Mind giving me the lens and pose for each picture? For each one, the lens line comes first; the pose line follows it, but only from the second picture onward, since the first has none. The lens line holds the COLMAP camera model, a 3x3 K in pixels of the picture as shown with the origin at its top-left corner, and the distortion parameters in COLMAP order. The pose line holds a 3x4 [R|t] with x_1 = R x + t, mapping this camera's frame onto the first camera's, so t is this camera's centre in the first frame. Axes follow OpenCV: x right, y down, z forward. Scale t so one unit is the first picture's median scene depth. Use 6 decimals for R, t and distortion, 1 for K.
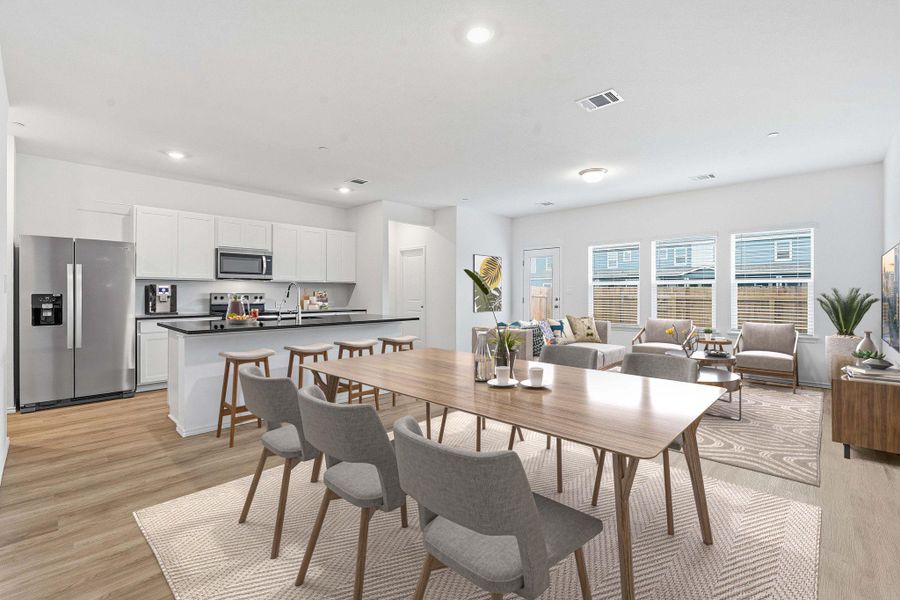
lens RADIAL K [[399.8, 0, 454.8], [0, 399.8, 295.6], [0, 0, 1]] dist [-0.009183, 0.000729]
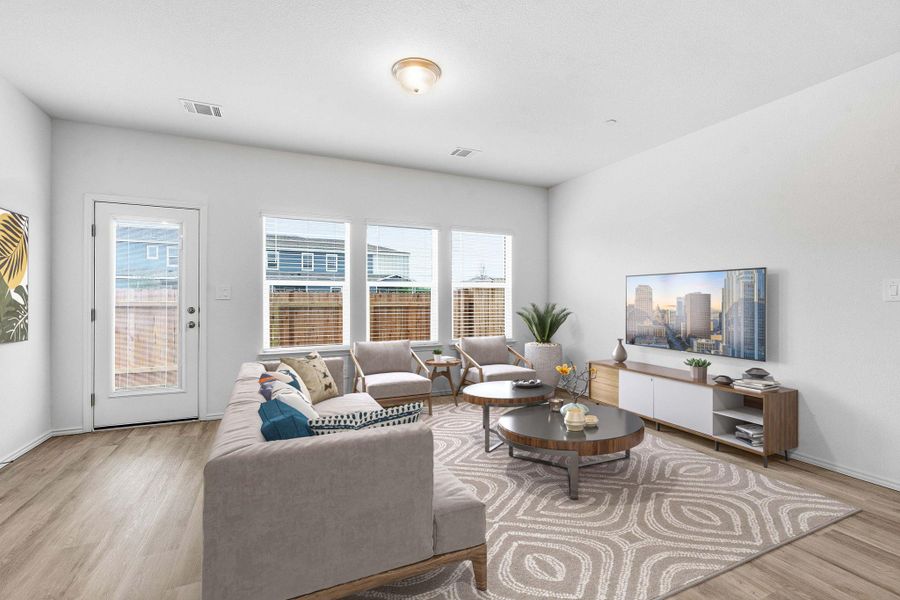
lens RADIAL K [[399.8, 0, 449.4], [0, 399.8, 309.8], [0, 0, 1]] dist [-0.009183, 0.000729]
pose [[0.382821, -0.003297, 0.923817, -0.140224], [-0.008175, 0.999942, 0.006956, -0.001111], [-0.923786, -0.010215, 0.382772, 0.633523]]
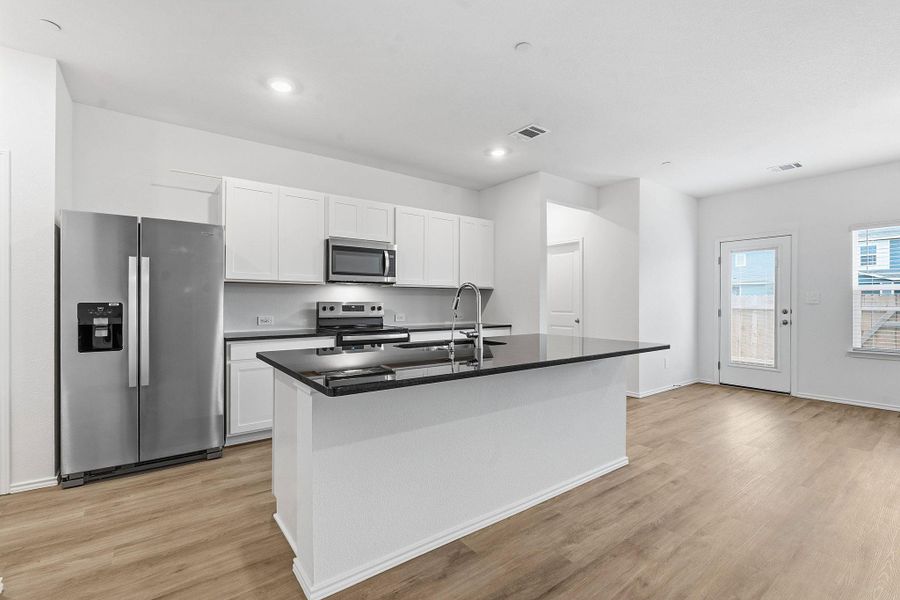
lens RADIAL K [[399.8, 0, 454.0], [0, 399.8, 308.7], [0, 0, 1]] dist [-0.009183, 0.000729]
pose [[0.986973, 0.004313, -0.160829, -0.259965], [-0.002904, 0.999955, 0.008997, -0.001135], [0.160860, -0.008412, 0.986941, 0.332095]]
